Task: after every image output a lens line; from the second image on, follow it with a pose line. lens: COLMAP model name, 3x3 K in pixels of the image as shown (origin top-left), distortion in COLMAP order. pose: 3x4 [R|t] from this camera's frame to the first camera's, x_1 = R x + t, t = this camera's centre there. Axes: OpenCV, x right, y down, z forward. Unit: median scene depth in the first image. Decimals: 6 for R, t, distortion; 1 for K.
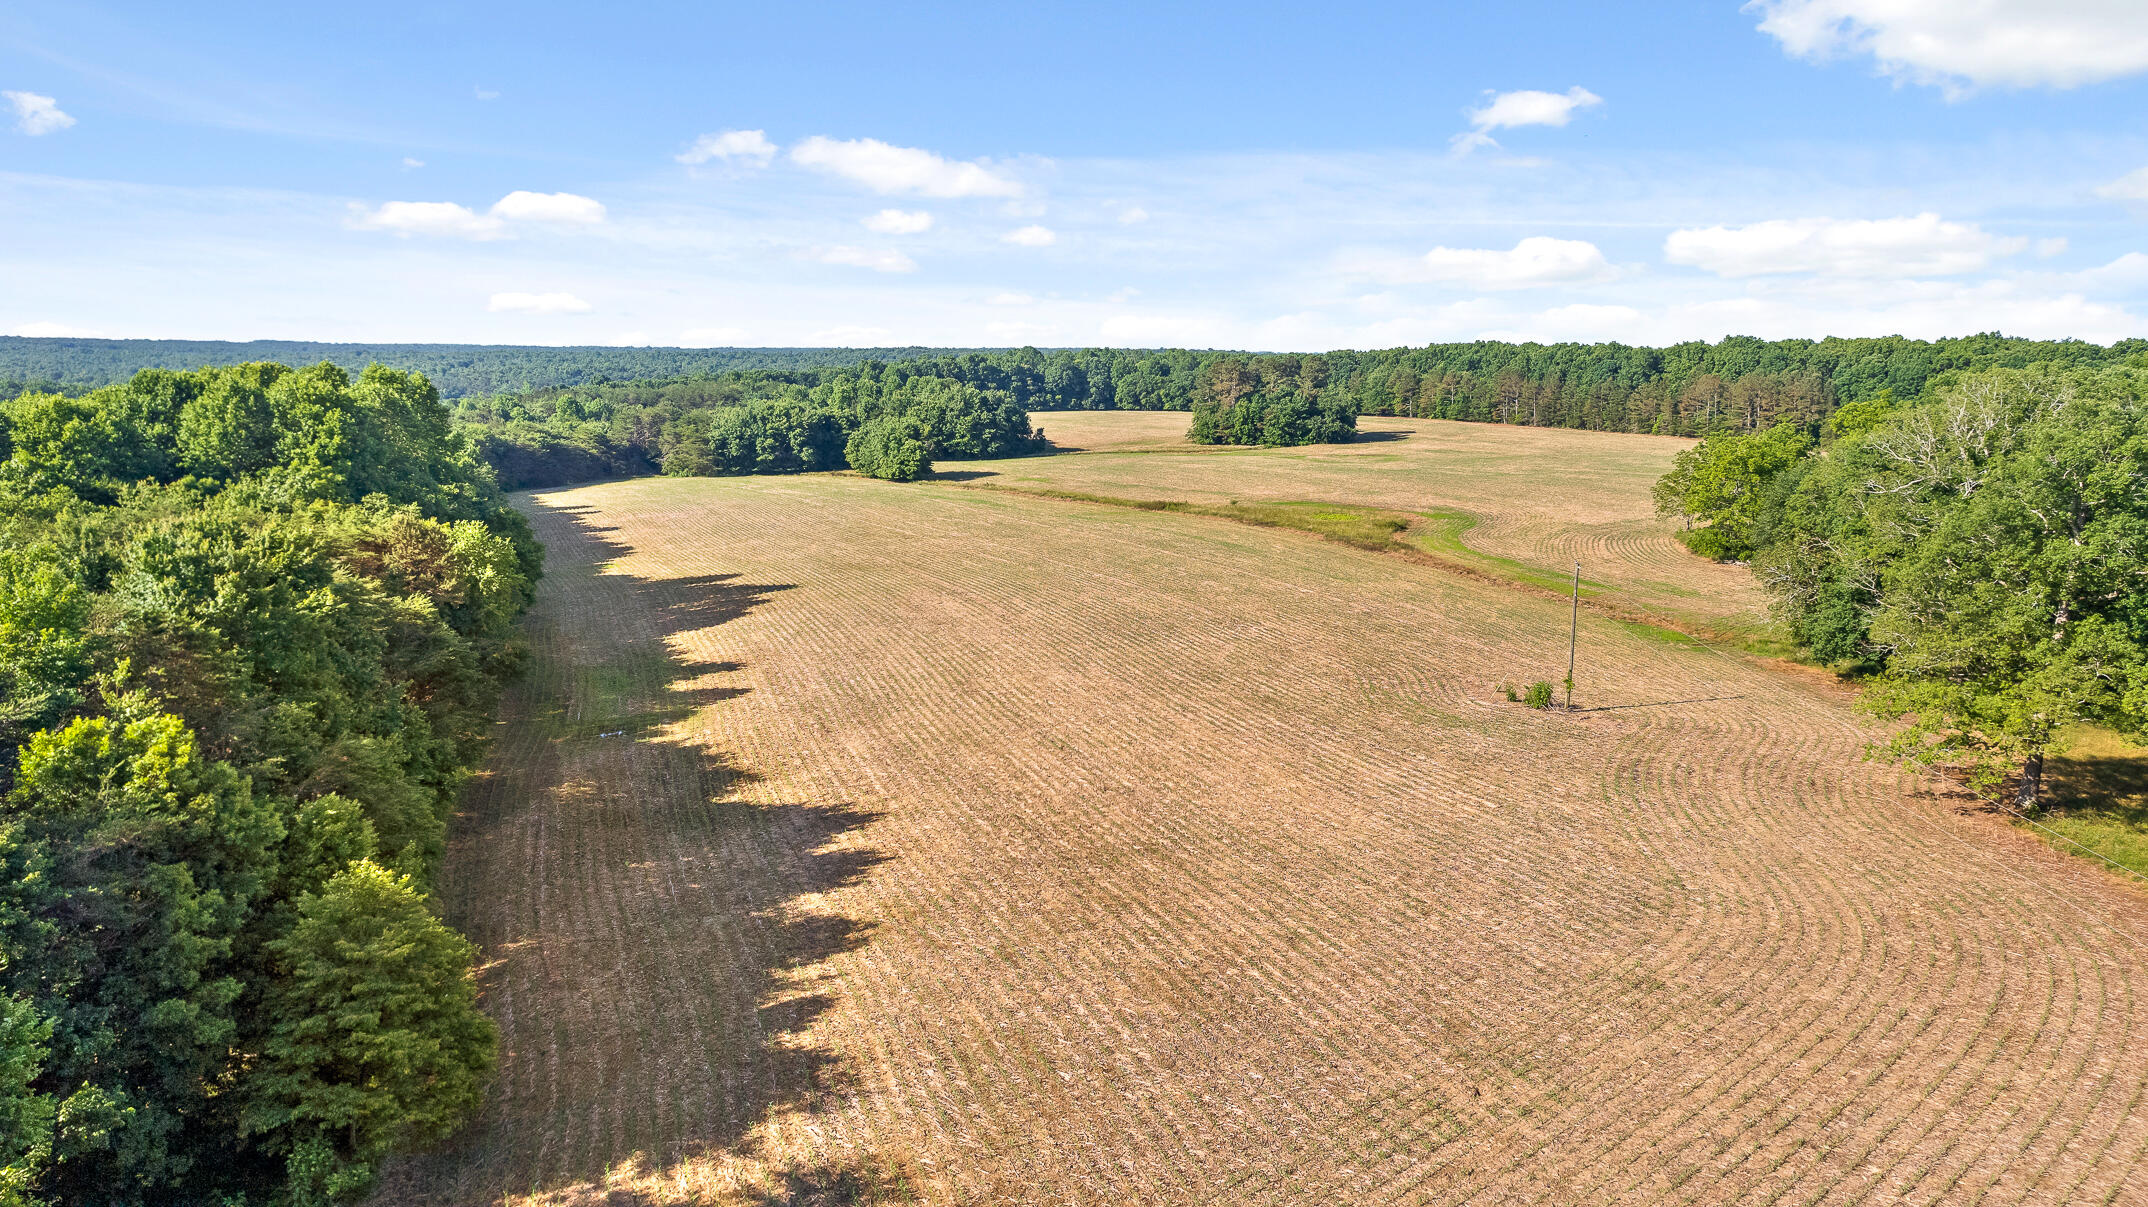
lens RADIAL K [[1419.9, 0, 1077.2], [0, 1419.9, 590.2], [0, 0, 1]] dist [-0.031803, -0.001078]
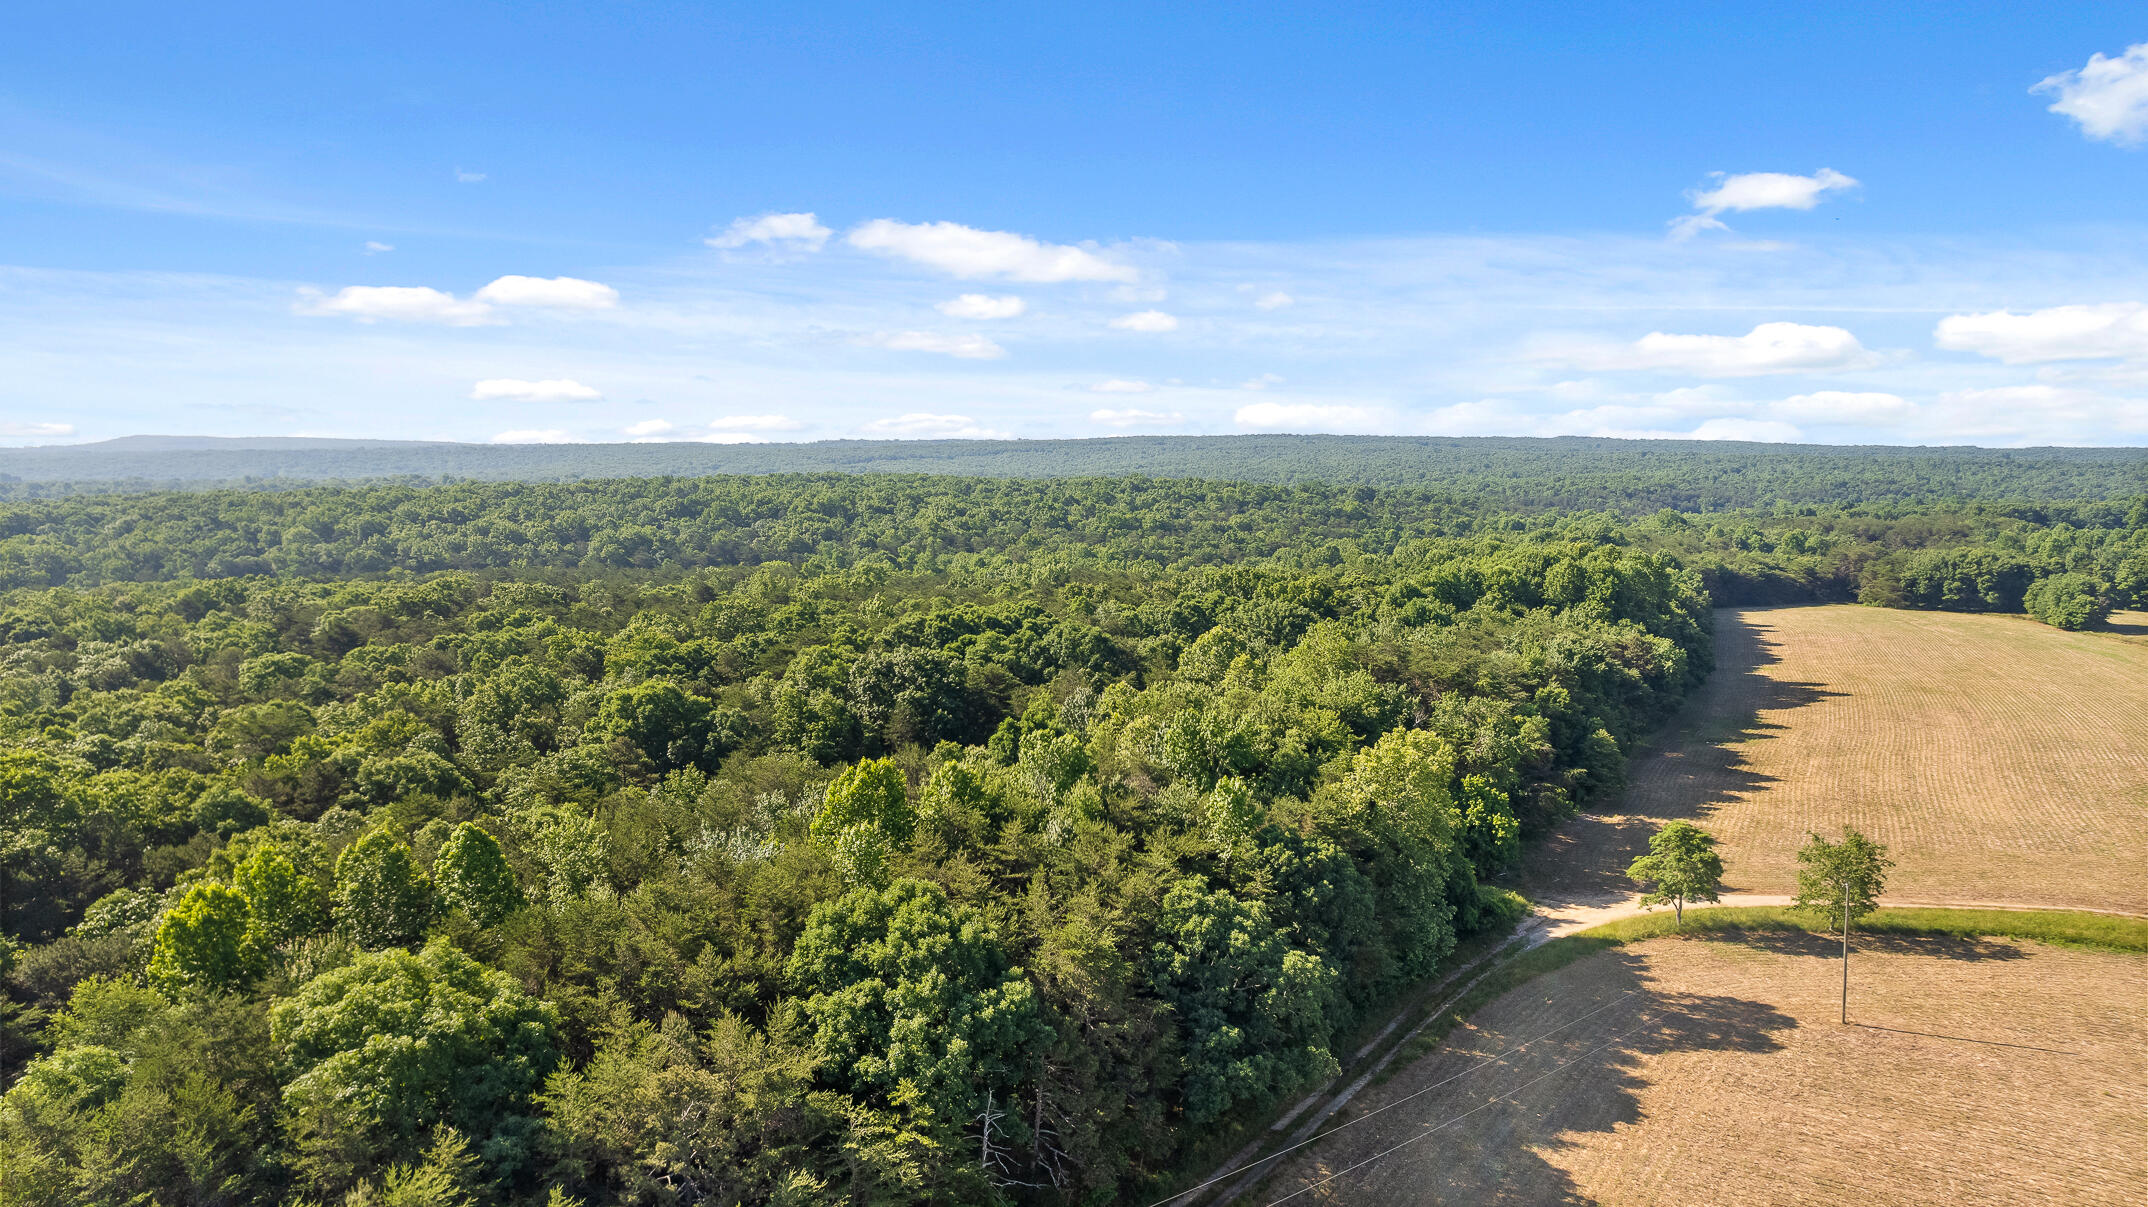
lens RADIAL K [[1370.3, 0, 1067.5], [0, 1370.3, 630.8], [0, 0, 1]] dist [-0.072827, 0.062308]
pose [[0.647909, 0.103986, -0.754586, 0.141635], [-0.128302, 0.991382, 0.026454, 0.000315], [0.750834, 0.079676, 0.655668, -0.275299]]
